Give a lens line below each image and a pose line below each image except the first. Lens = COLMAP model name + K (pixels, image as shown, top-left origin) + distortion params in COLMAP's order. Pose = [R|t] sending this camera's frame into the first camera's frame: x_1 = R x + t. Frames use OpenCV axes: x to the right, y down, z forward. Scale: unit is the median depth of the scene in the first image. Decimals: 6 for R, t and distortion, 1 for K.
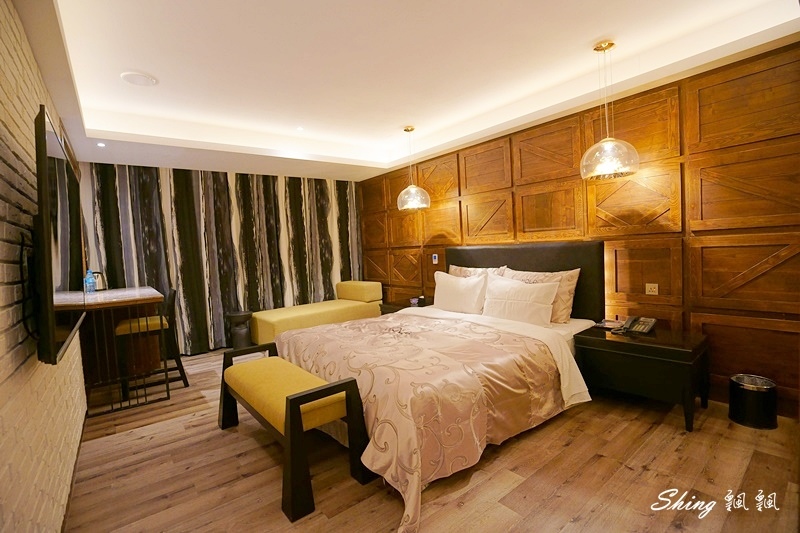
lens RADIAL K [[371.7, 0, 400.1], [0, 371.7, 269.2], [0, 0, 1]] dist [-0.059146, 0.022141]
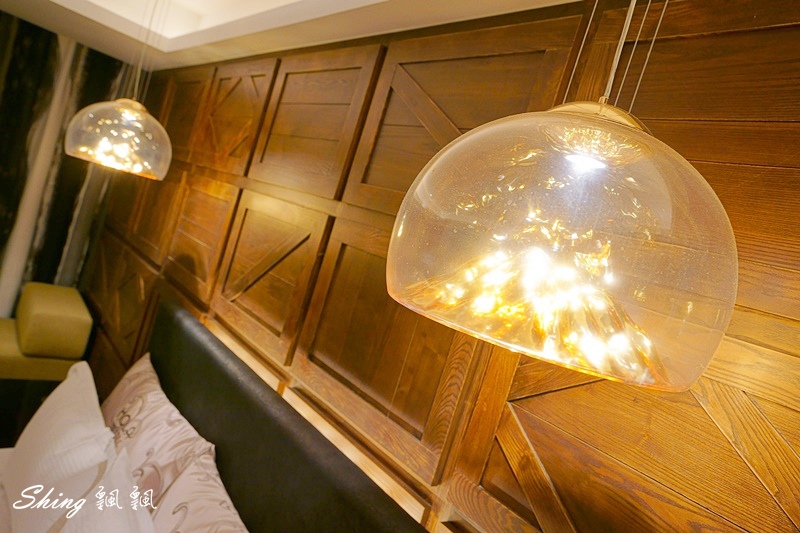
lens RADIAL K [[558.6, 0, 400.0], [0, 558.6, 266.5], [0, 0, 1]] dist [-0.001561, -0.000755]
pose [[0.937774, 0.345787, 0.031800, 0.302651], [-0.345476, 0.938308, -0.014977, -0.156145], [-0.035017, 0.003059, 0.999382, 0.454728]]
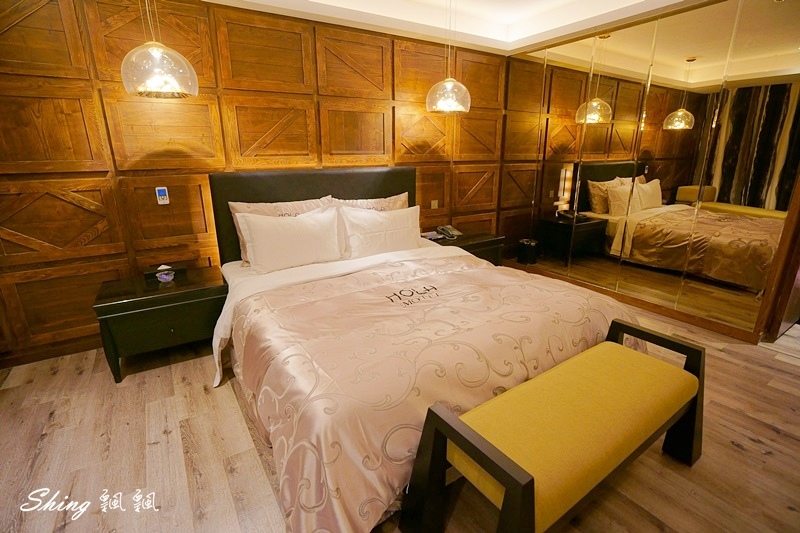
lens RADIAL K [[381.0, 0, 400.0], [0, 381.0, 266.5], [0, 0, 1]] dist [-0.055675, 0.023764]
pose [[0.092969, -0.237228, 0.966995, -0.462126], [0.056954, 0.970878, 0.232705, -0.036214], [-0.994039, 0.033440, 0.103773, 0.631269]]
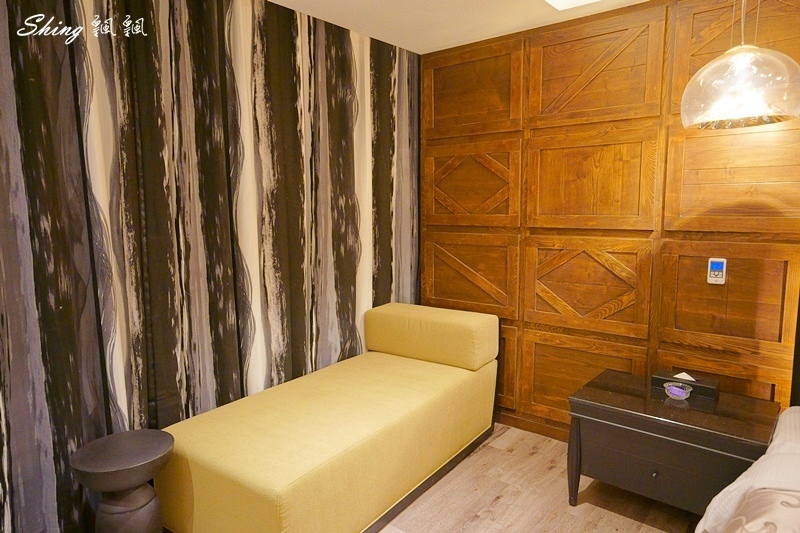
lens RADIAL K [[532.3, 0, 400.0], [0, 532.3, 266.5], [0, 0, 1]] dist [0.001947, 0.033053]
pose [[0.975898, 0.021818, 0.217136, -0.340939], [-0.033607, 0.998146, 0.050749, -0.050783], [-0.215626, -0.056823, 0.974821, 0.592495]]
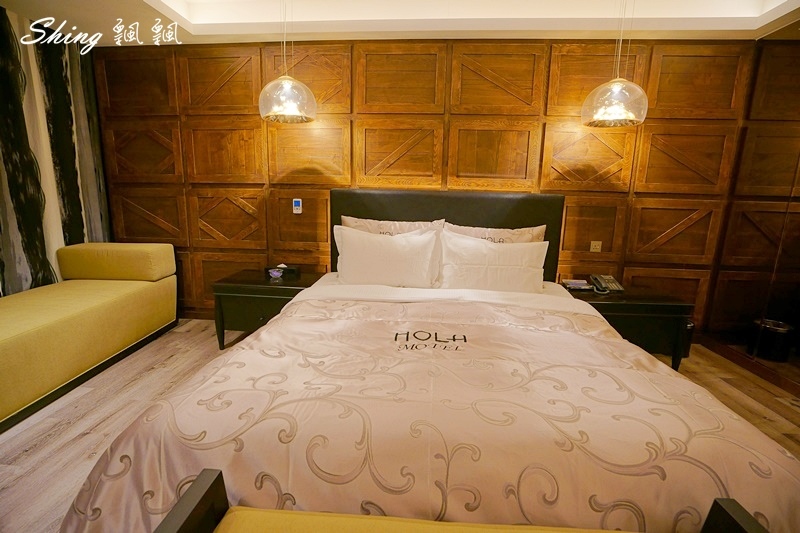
lens RADIAL K [[371.7, 0, 400.1], [0, 371.7, 269.2], [0, 0, 1]] dist [-0.059146, 0.022141]
pose [[0.677904, -0.080849, 0.730691, -0.281029], [-0.014784, 0.992234, 0.123504, -0.000650], [-0.735002, -0.094526, 0.671444, 0.451639]]
